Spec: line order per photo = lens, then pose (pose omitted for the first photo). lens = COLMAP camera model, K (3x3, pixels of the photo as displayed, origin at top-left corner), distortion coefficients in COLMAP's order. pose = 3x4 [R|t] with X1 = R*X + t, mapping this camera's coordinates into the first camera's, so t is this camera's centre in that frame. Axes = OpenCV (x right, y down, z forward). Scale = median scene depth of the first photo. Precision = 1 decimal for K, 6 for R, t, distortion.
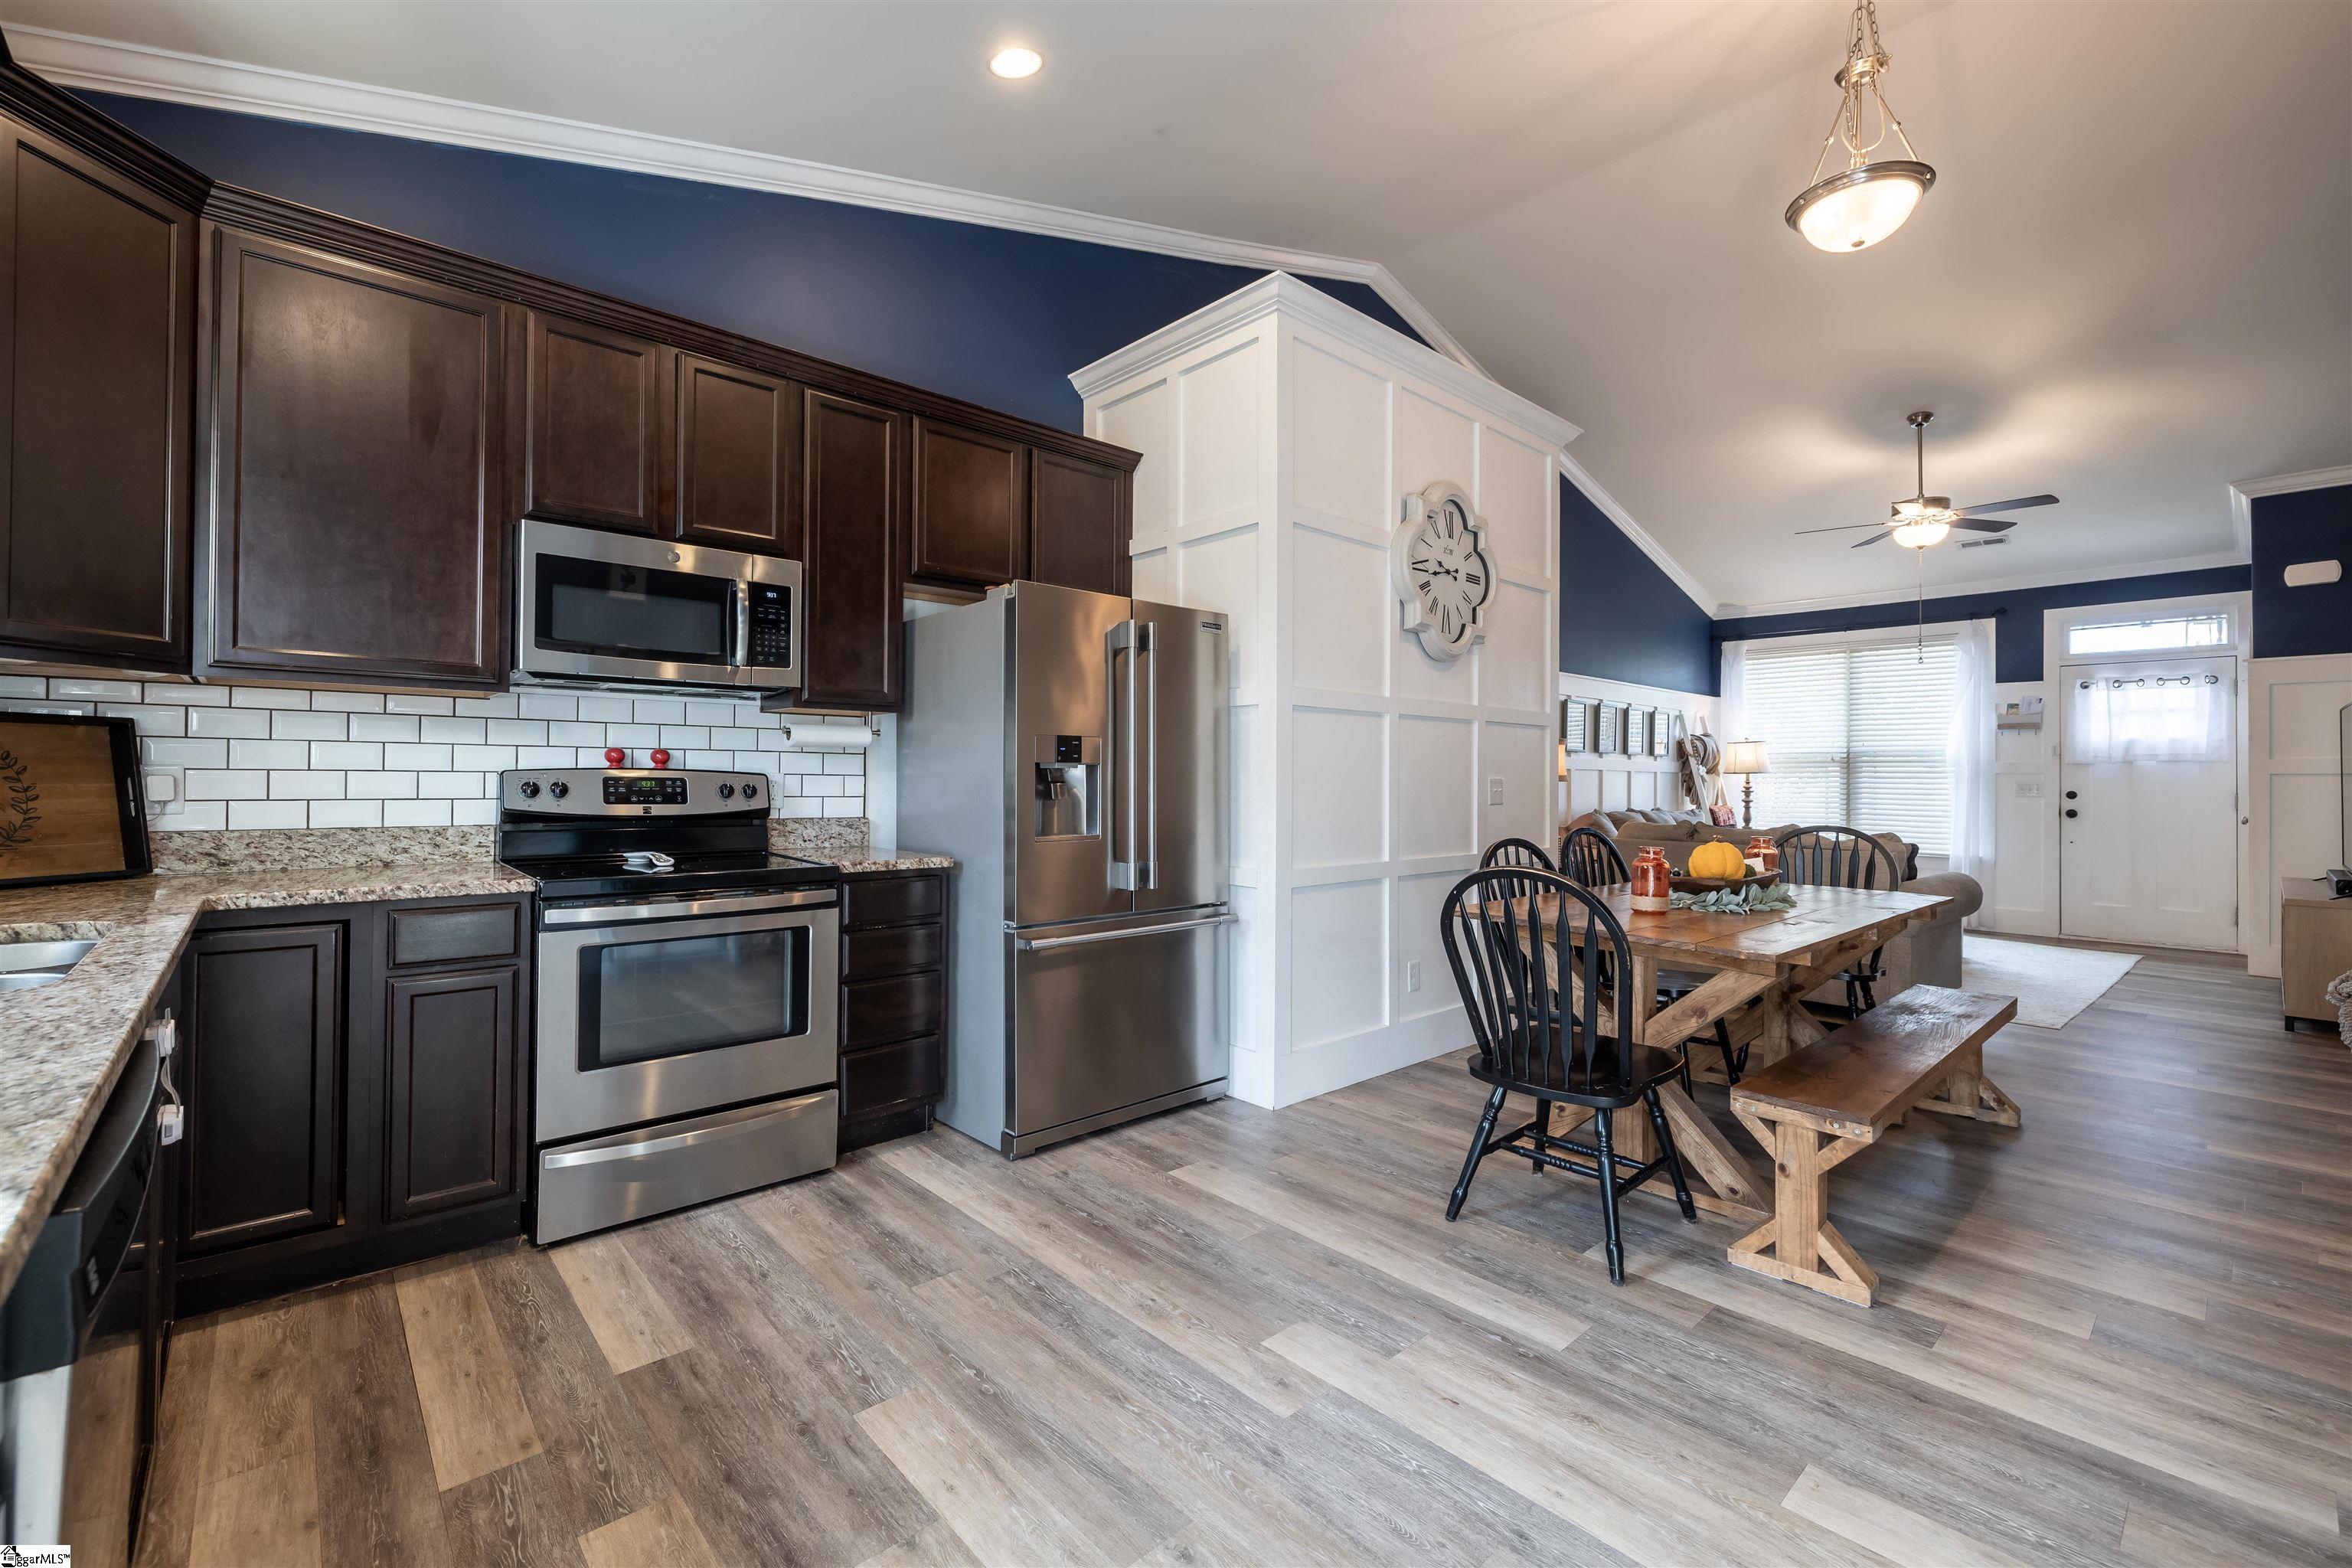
lens RADIAL K [[987.0, 0, 1177.7], [0, 987.0, 775.1], [0, 0, 1]] dist [0.000880, -0.000312]
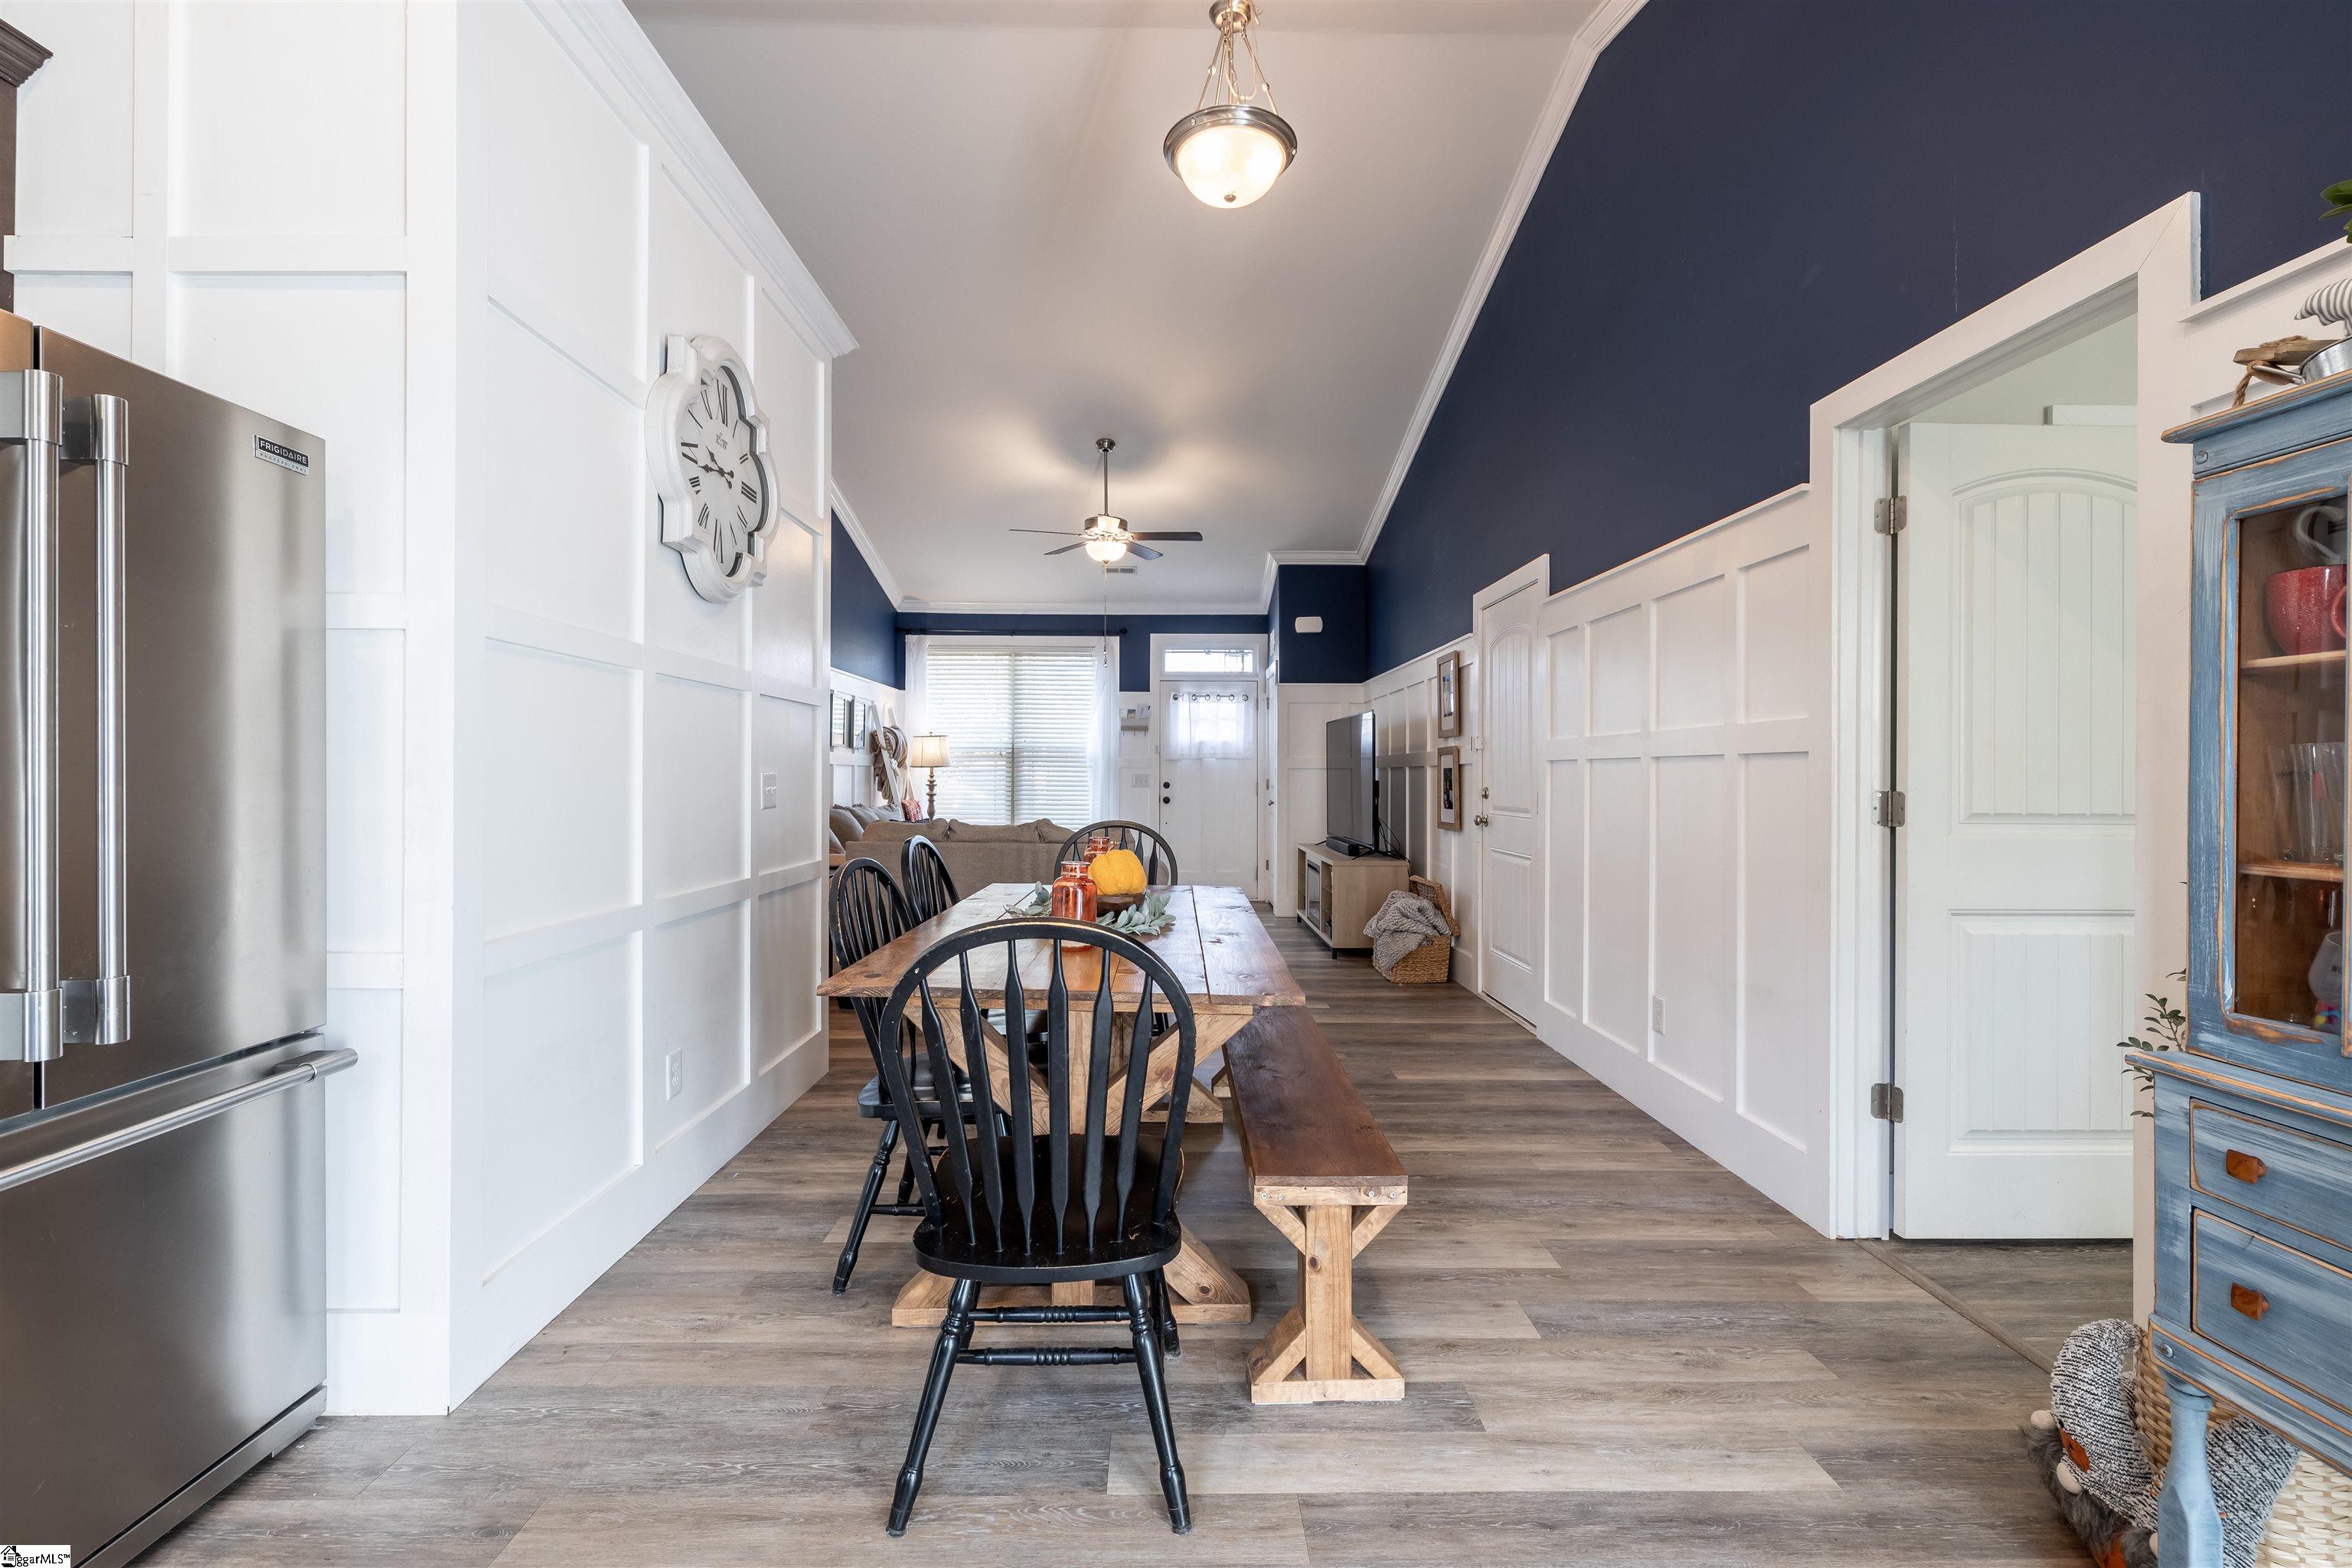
lens RADIAL K [[987.0, 0, 1173.0], [0, 987.0, 773.0], [0, 0, 1]] dist [0.000880, -0.000312]
pose [[0.662871, -0.002247, 0.748730, -0.030969], [-0.000948, 0.999992, 0.003840, 0.000426], [-0.748733, -0.003255, 0.662864, 0.302263]]
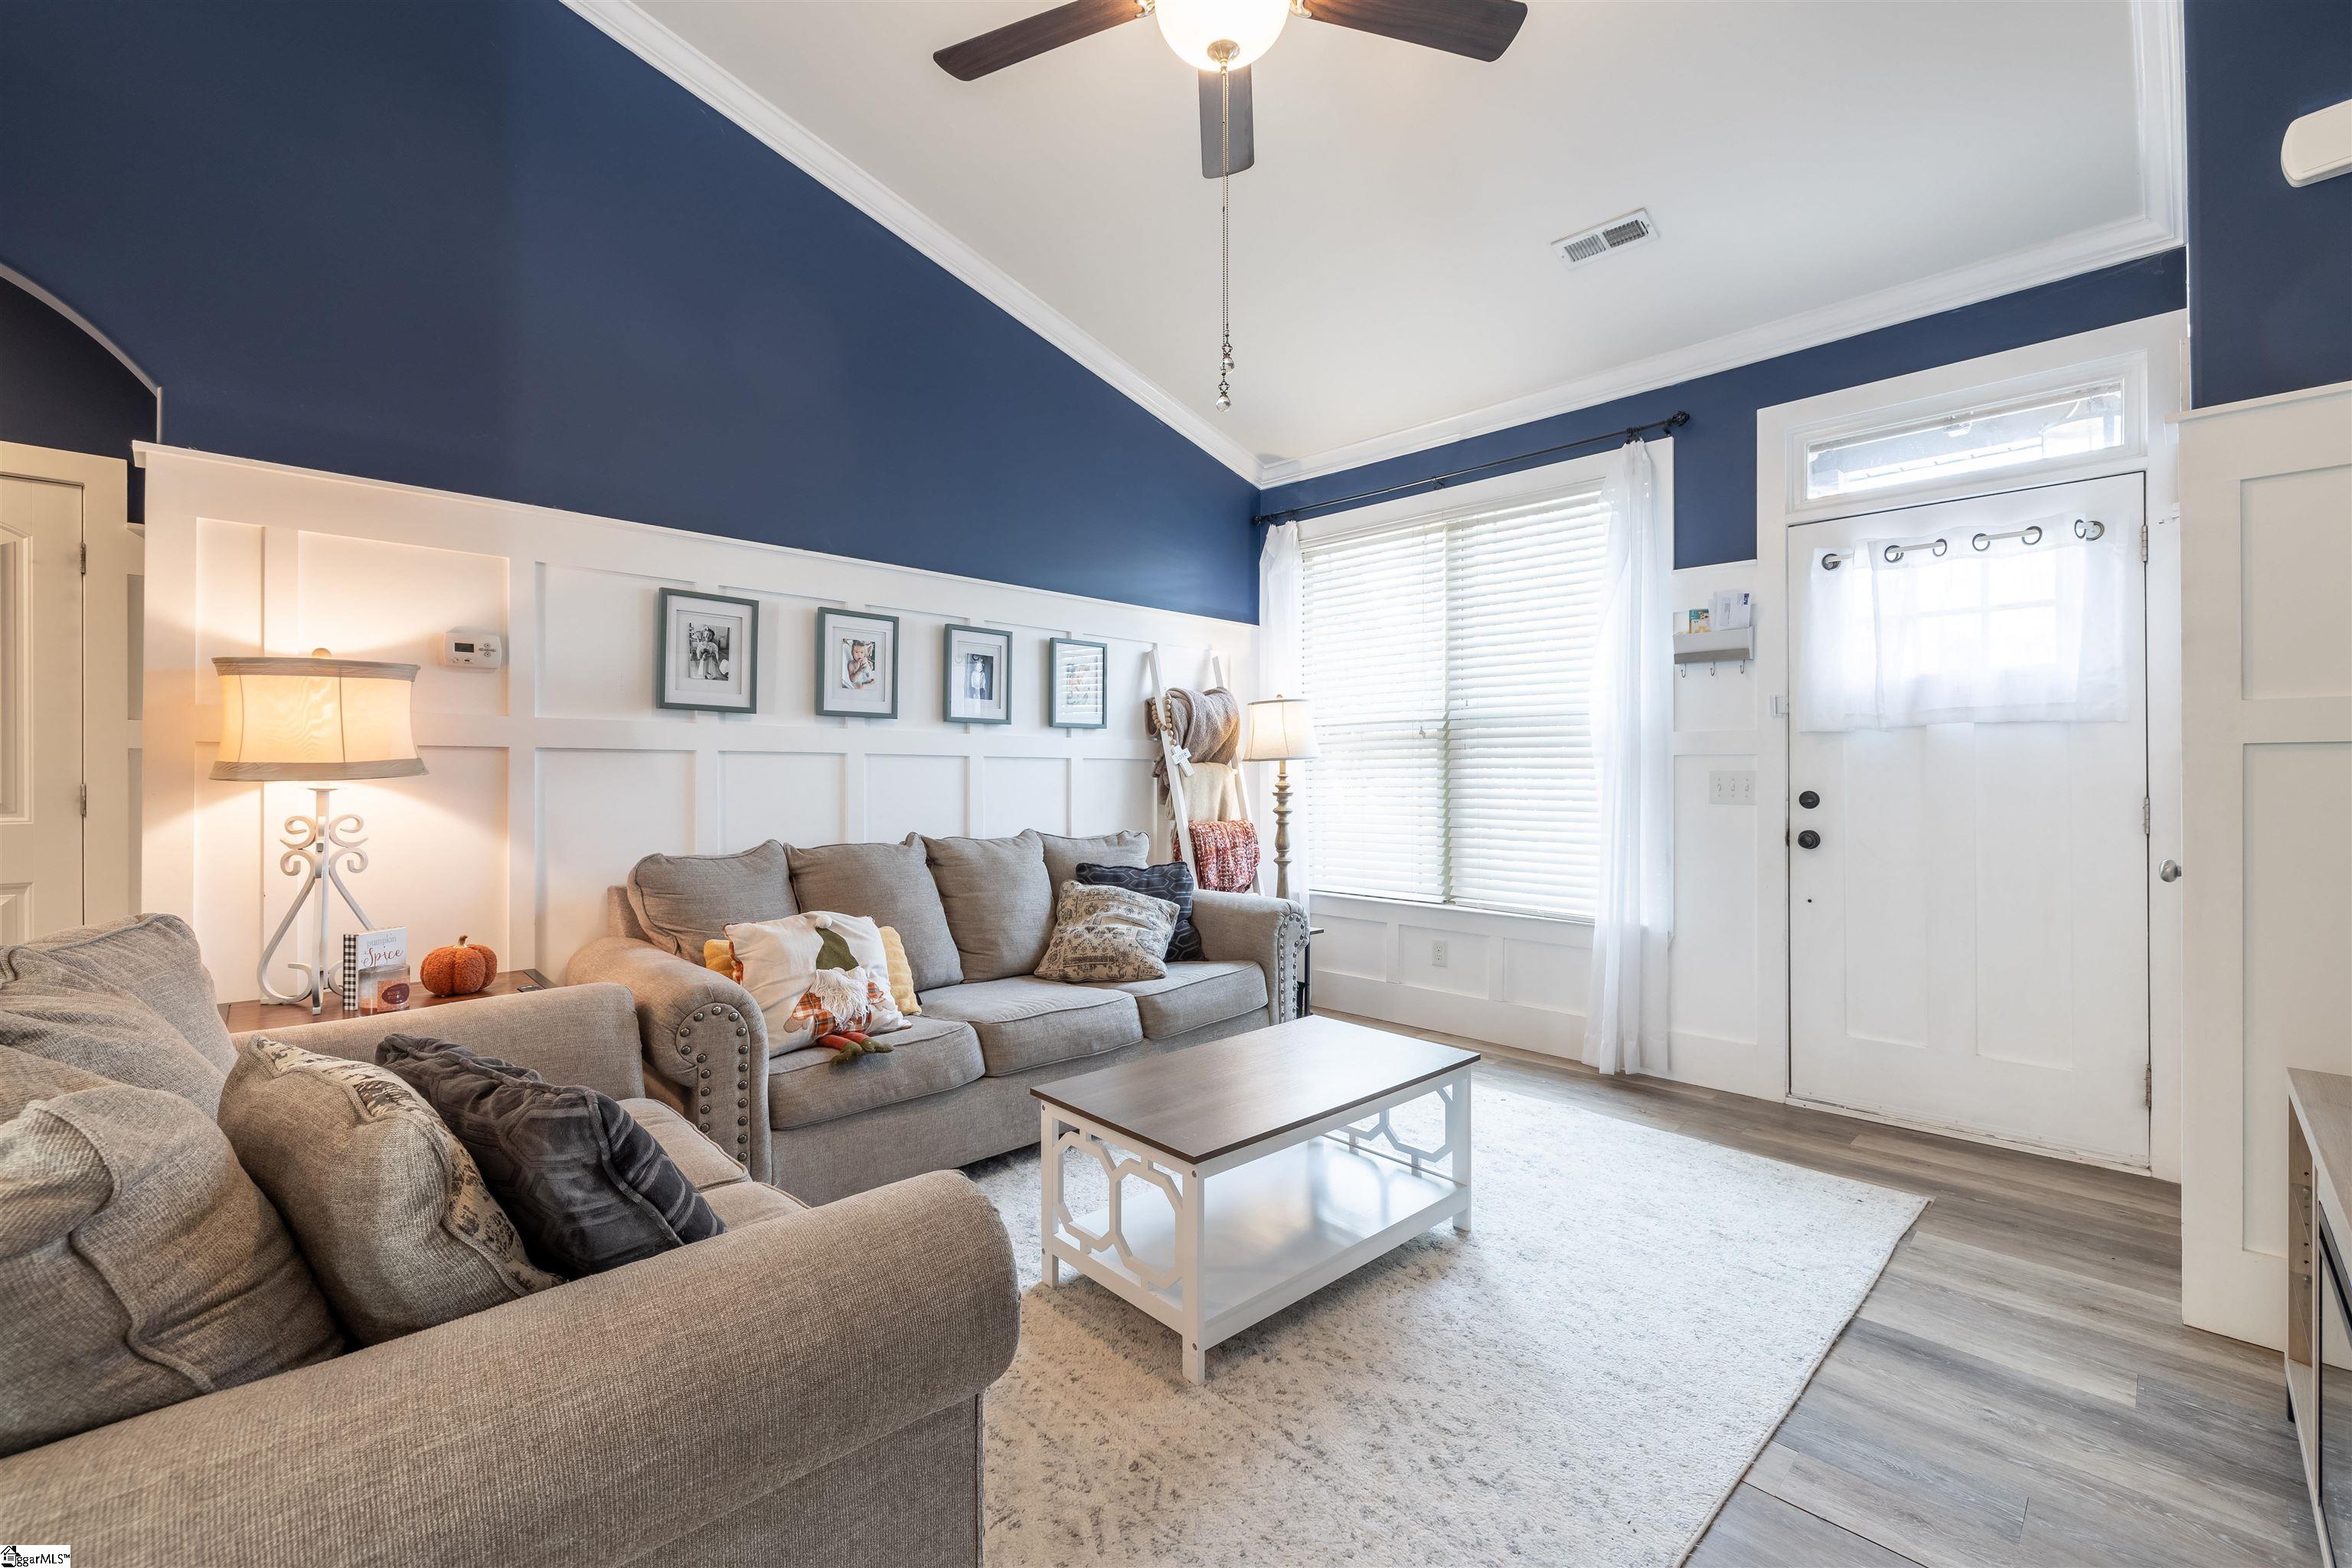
lens RADIAL K [[987.0, 0, 1174.1], [0, 987.0, 767.7], [0, 0, 1]] dist [0.000880, -0.000312]
pose [[0.999243, -0.007116, 0.038246, 1.028701], [0.007330, 0.999958, -0.005473, 0.009621], [-0.038206, 0.005749, 0.999253, 0.955400]]
